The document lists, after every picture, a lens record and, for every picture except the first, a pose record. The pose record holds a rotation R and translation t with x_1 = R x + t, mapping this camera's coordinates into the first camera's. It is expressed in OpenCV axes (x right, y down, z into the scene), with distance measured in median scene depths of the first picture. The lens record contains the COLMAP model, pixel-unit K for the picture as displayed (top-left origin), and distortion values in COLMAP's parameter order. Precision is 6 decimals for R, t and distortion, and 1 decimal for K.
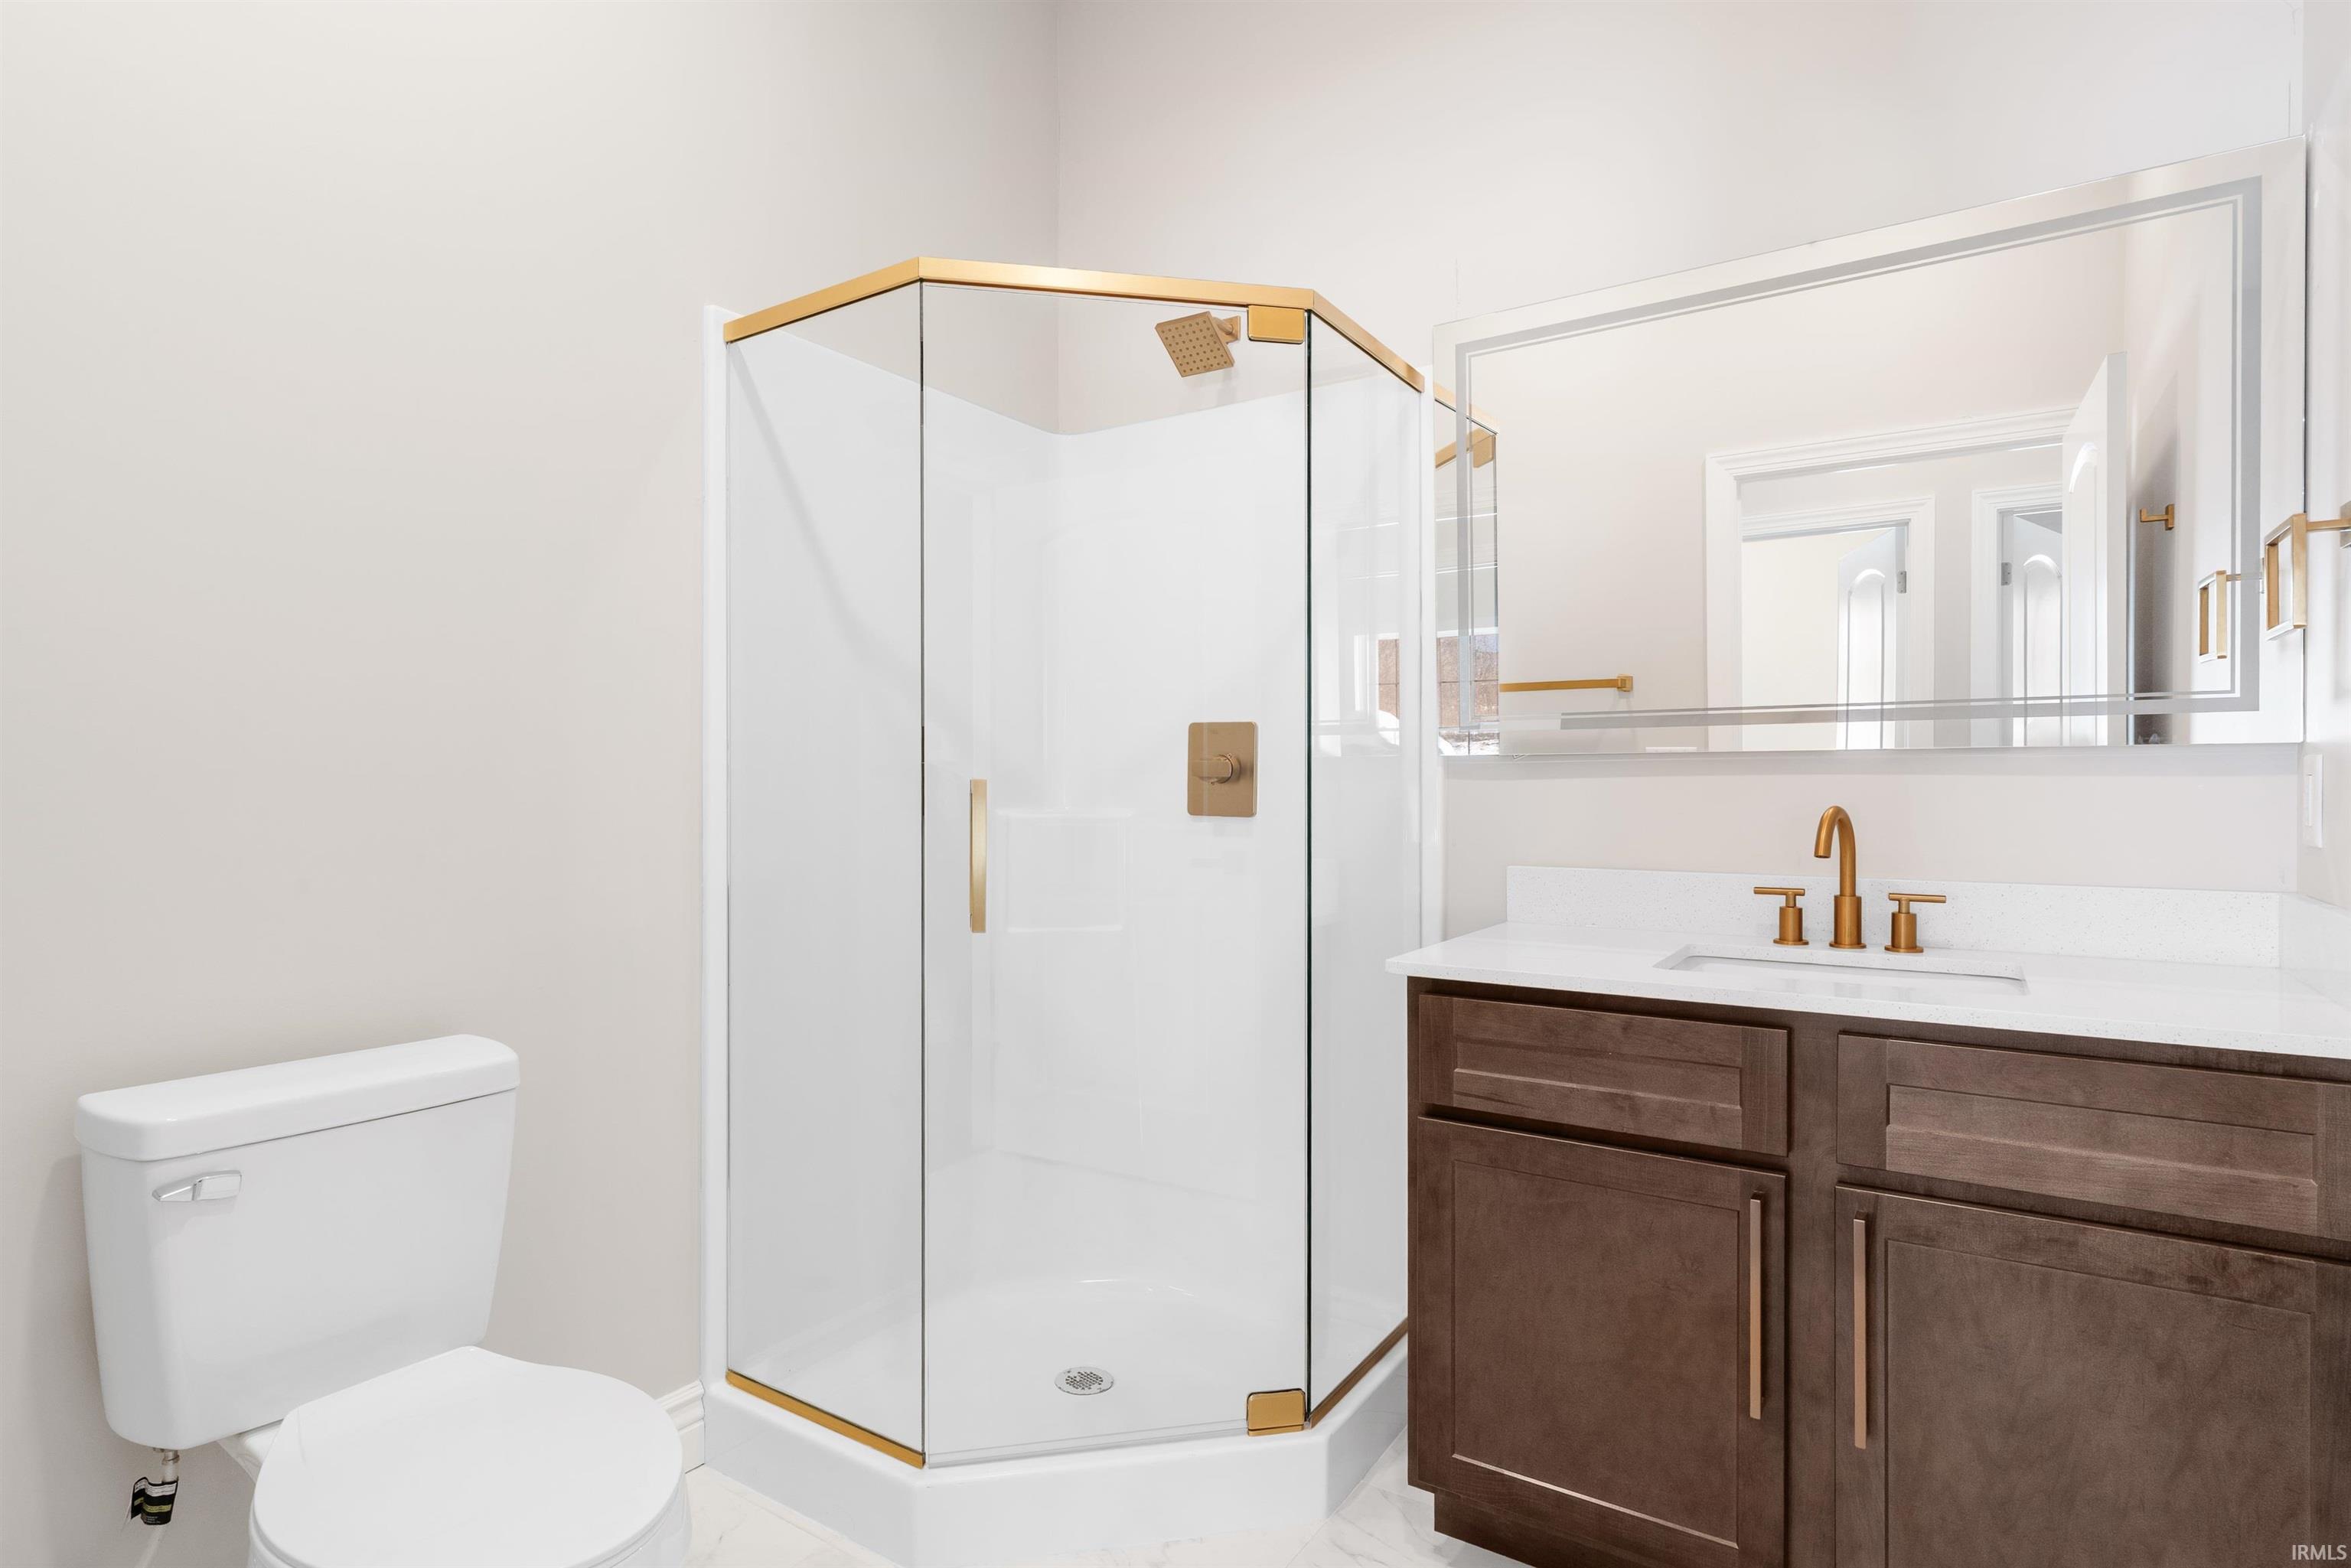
lens RADIAL K [[1108.1, 0, 1179.9], [0, 1108.1, 849.6], [0, 0, 1]] dist [0.000901, 0.000069]
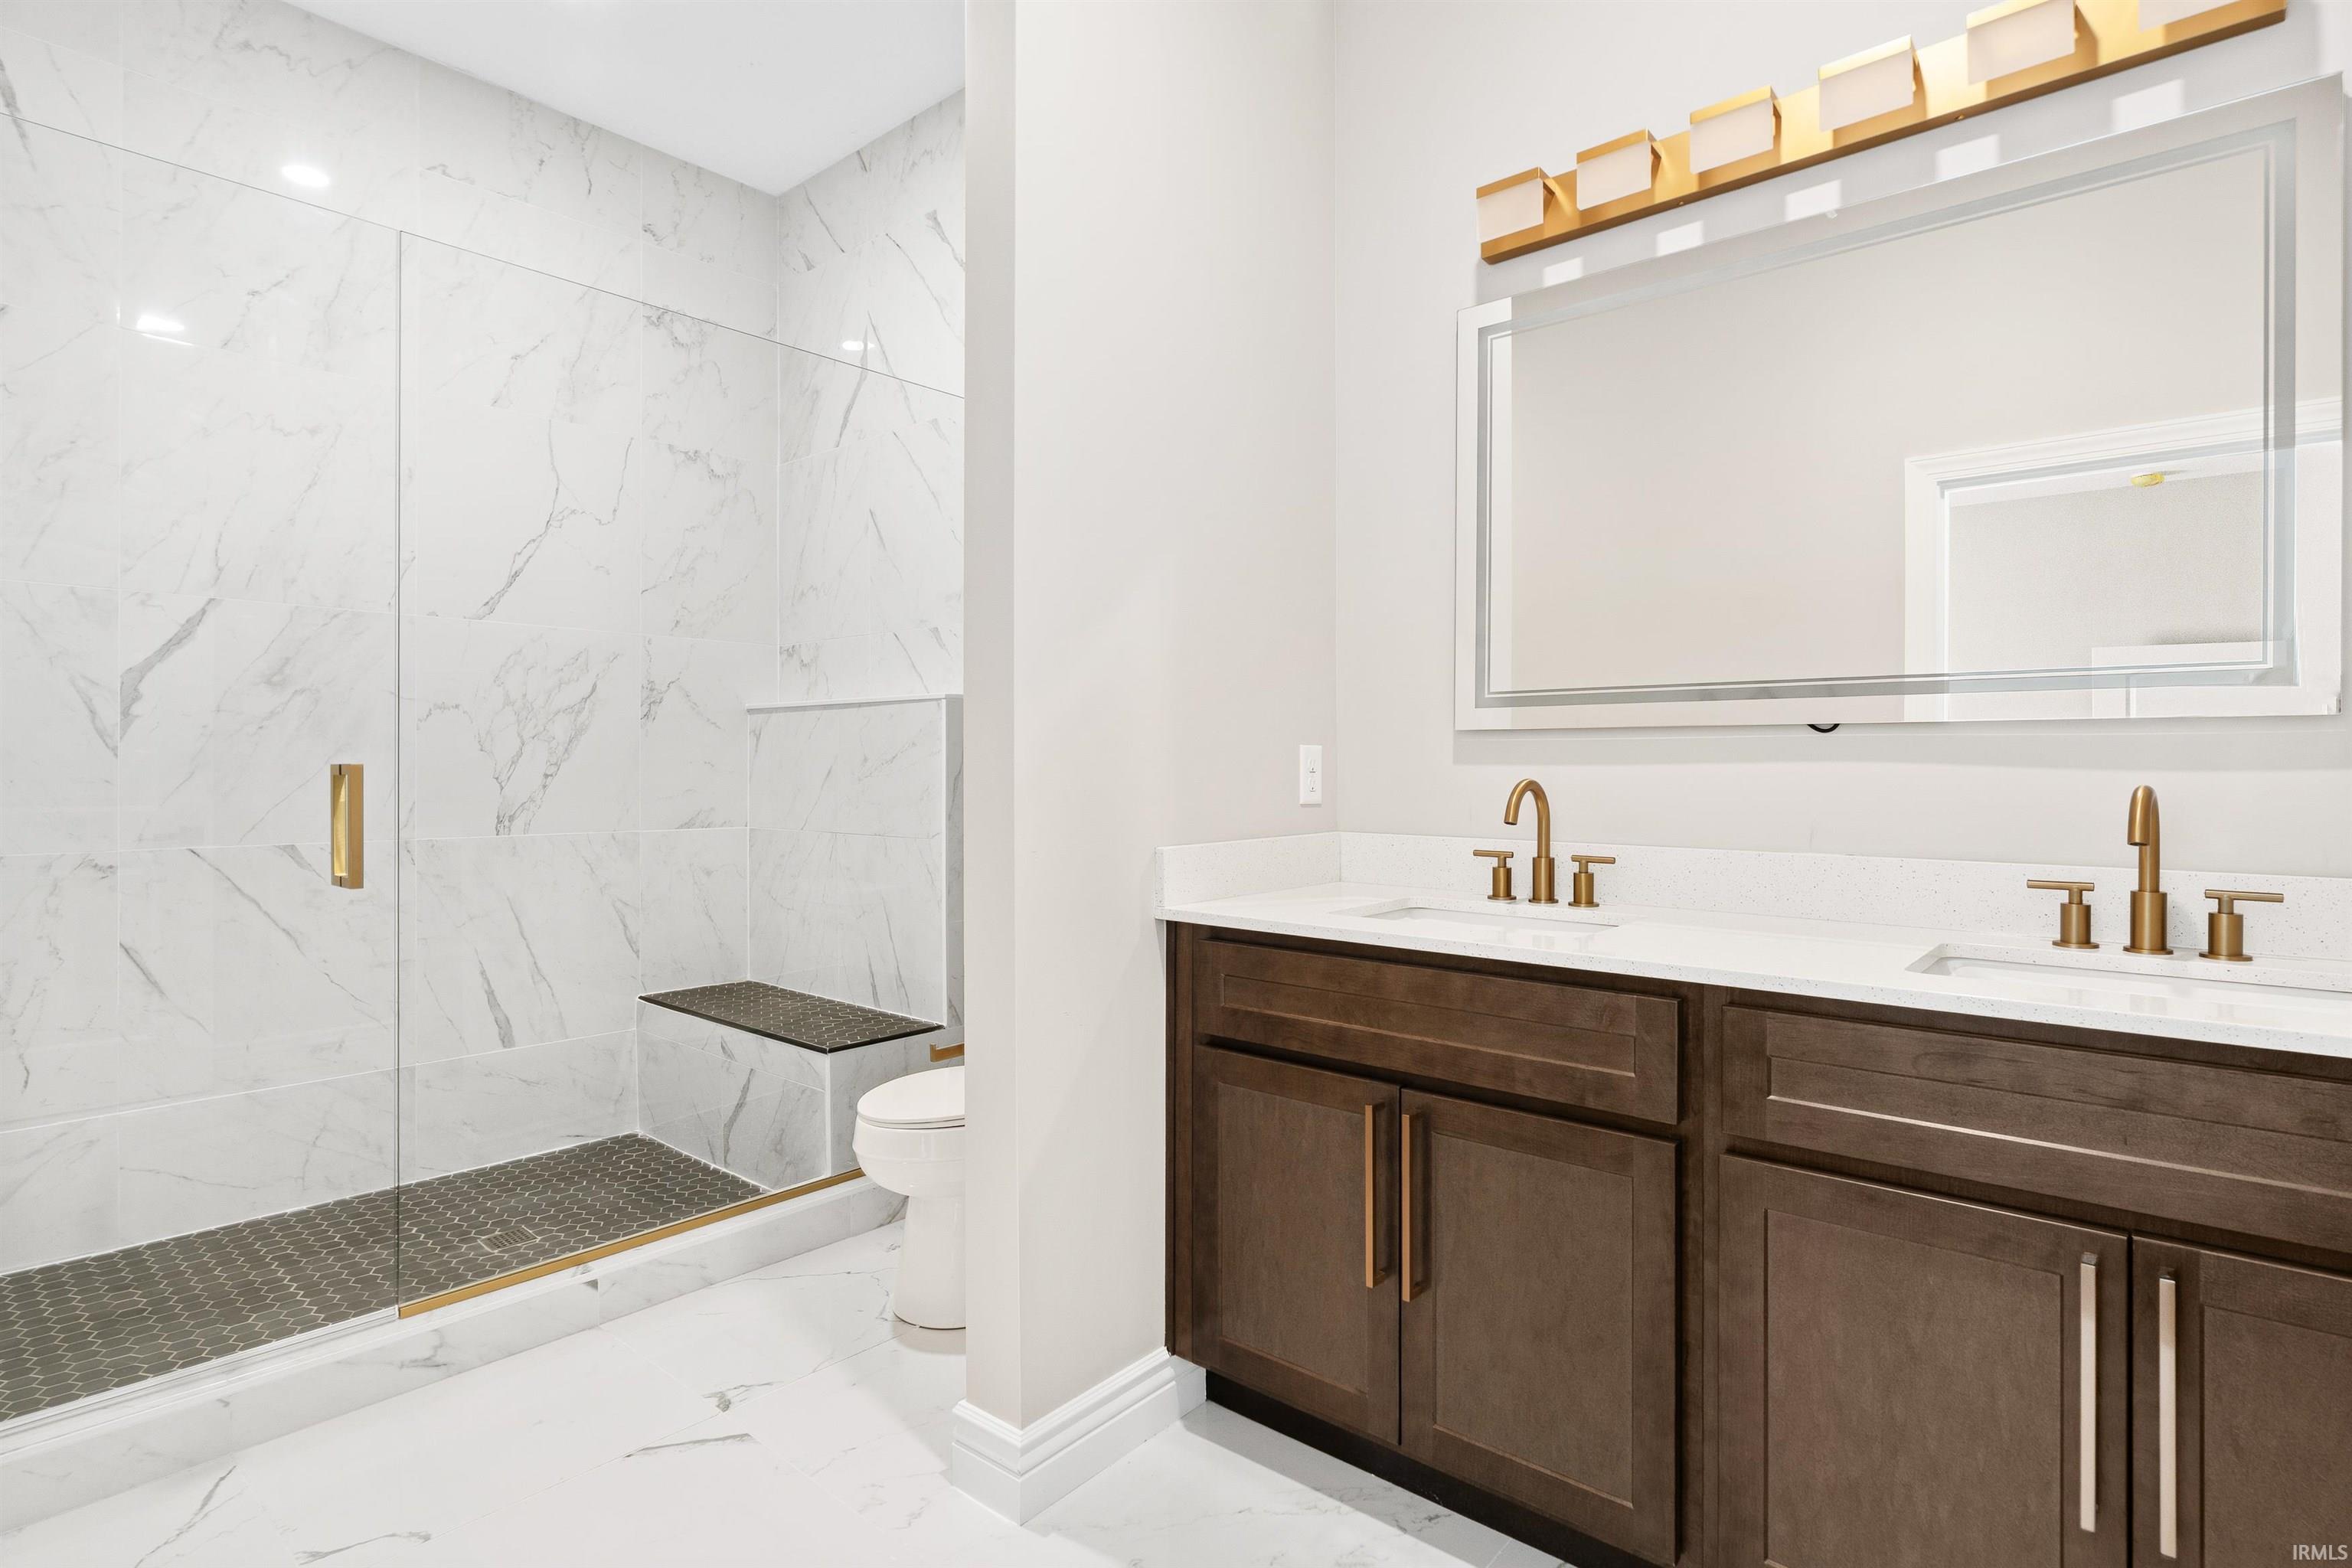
lens RADIAL K [[1175.0, 0, 1176.0], [0, 1175.0, 784.0], [0, 0, 1]] dist [-0.003061, -0.000621]
pose [[0.986002, 0.004532, -0.166670, 0.200528], [-0.010847, 0.999256, -0.036998, 0.006928], [0.166379, 0.038288, 0.985318, -0.119552]]
